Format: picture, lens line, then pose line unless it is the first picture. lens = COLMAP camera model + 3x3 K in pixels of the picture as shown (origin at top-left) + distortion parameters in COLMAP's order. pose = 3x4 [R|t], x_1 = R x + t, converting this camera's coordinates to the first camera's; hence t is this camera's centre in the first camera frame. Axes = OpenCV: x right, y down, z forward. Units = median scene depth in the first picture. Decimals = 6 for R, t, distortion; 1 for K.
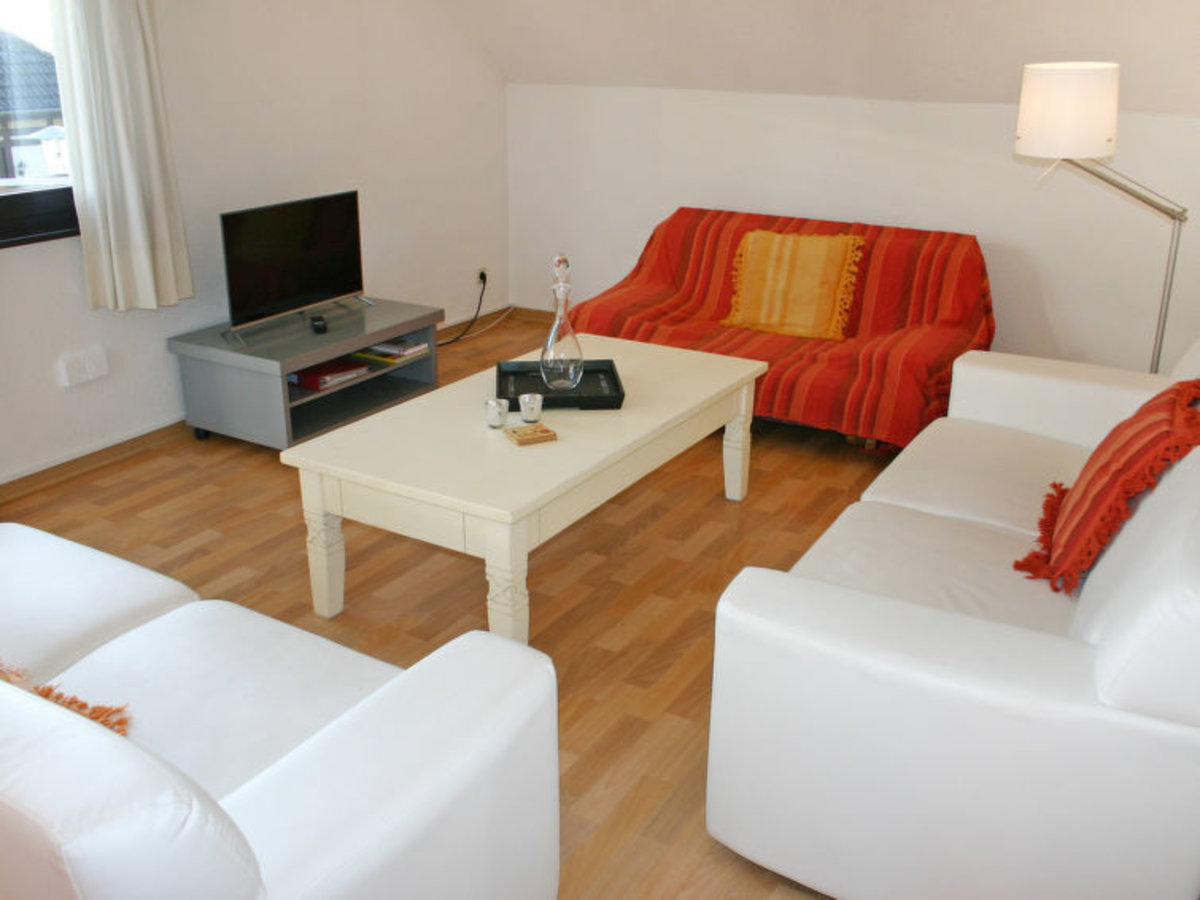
lens RADIAL K [[1107.4, 0, 600.0], [0, 1107.4, 450.0], [0, 0, 1]] dist [-0.173889, 0.202190]
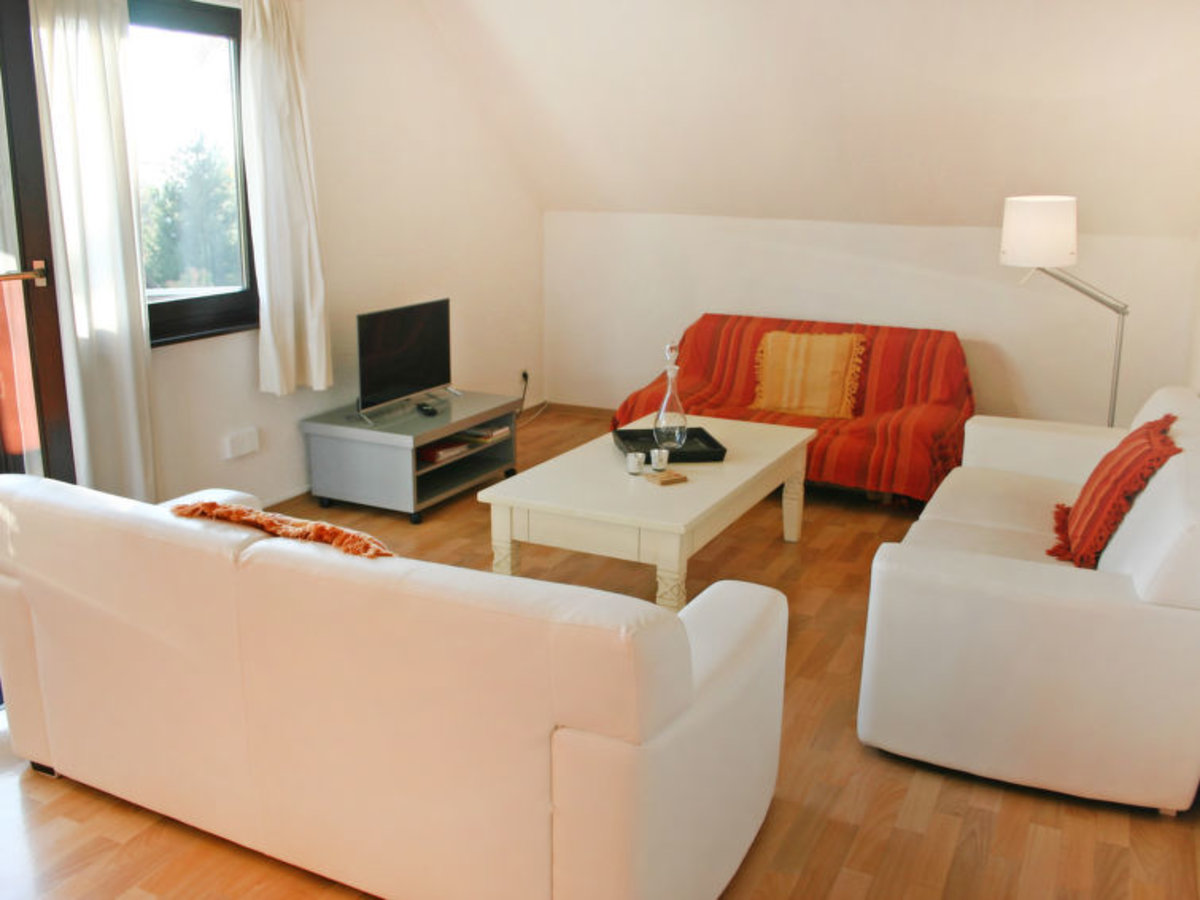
lens RADIAL K [[1107.4, 0, 600.0], [0, 1107.4, 450.0], [0, 0, 1]] dist [-0.173889, 0.202190]
pose [[0.996722, -0.016329, 0.079237, -0.174795], [0.024892, 0.993805, -0.108310, 0.066431], [-0.076977, 0.109928, 0.990954, -0.201679]]
